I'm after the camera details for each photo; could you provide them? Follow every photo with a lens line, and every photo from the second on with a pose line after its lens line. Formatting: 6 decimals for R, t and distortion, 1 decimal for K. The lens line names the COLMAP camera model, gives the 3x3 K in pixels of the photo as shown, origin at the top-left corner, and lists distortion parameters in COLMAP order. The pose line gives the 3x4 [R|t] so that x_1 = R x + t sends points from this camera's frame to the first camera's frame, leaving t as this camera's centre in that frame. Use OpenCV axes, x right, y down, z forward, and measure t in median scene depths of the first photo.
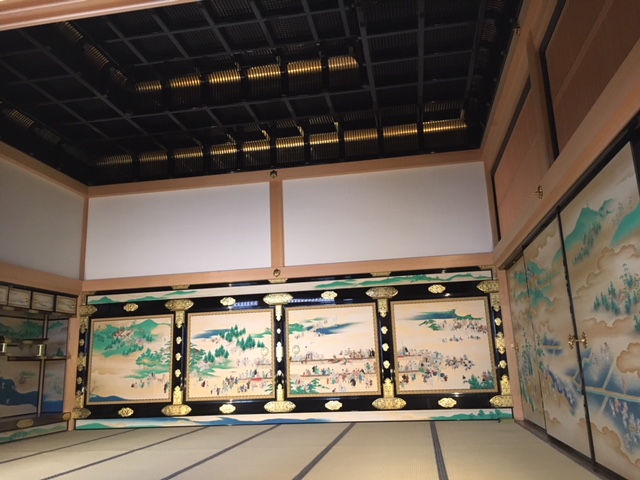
lens RADIAL K [[547.9, 0, 320.0], [0, 547.9, 240.0], [0, 0, 1]] dist [0.063566, -0.082085]
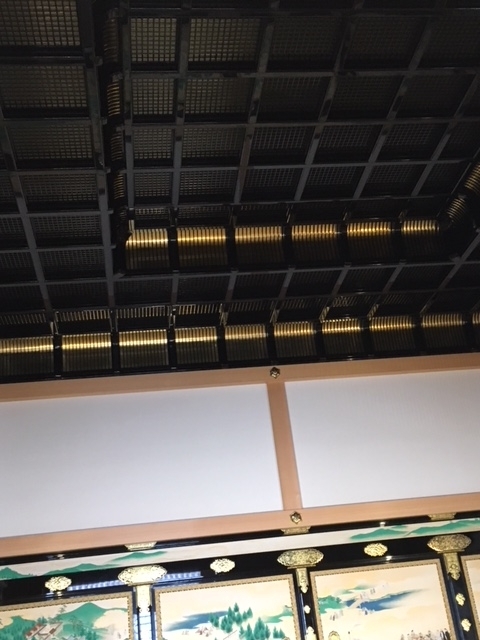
lens RADIAL K [[785.1, 0, 240.0], [0, 785.1, 320.0], [0, 0, 1]] dist [0.049120, -0.017882]
pose [[0.957439, 0.050266, 0.284223, -0.424964], [0.013463, 0.975870, -0.217938, 0.032393], [-0.288320, 0.212489, 0.933659, 0.067911]]
